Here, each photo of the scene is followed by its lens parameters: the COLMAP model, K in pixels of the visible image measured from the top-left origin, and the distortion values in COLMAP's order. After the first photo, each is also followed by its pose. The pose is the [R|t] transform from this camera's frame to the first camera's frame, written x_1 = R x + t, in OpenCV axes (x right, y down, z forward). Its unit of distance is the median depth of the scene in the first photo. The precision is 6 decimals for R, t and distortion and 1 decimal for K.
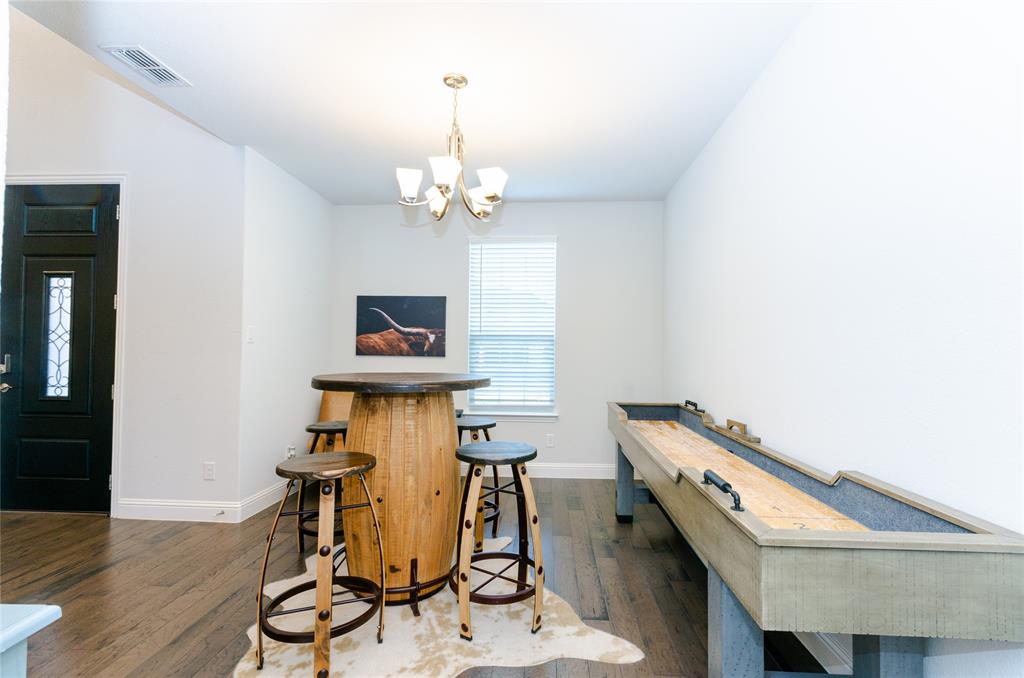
lens RADIAL K [[460.3, 0, 521.1], [0, 460.3, 343.4], [0, 0, 1]] dist [-0.001439, -0.000011]
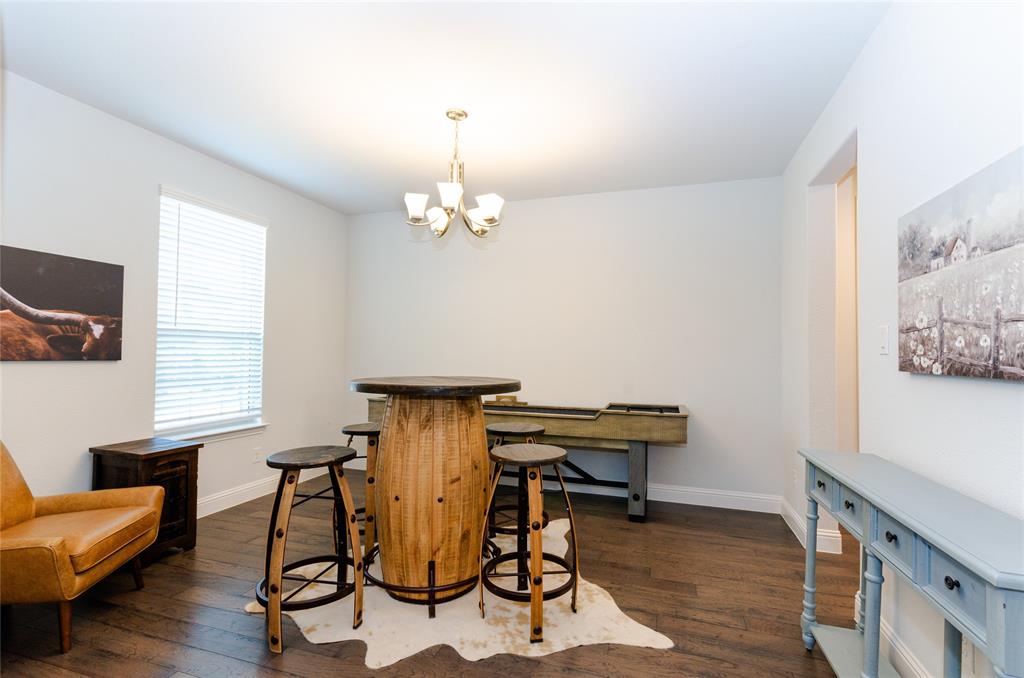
lens RADIAL K [[460.3, 0, 521.1], [0, 460.3, 343.4], [0, 0, 1]] dist [-0.001439, -0.000011]
pose [[0.247927, 0.017516, 0.968620, -0.638732], [-0.018655, 0.999737, -0.013304, 0.003147], [-0.968599, -0.014771, 0.248189, 0.313121]]
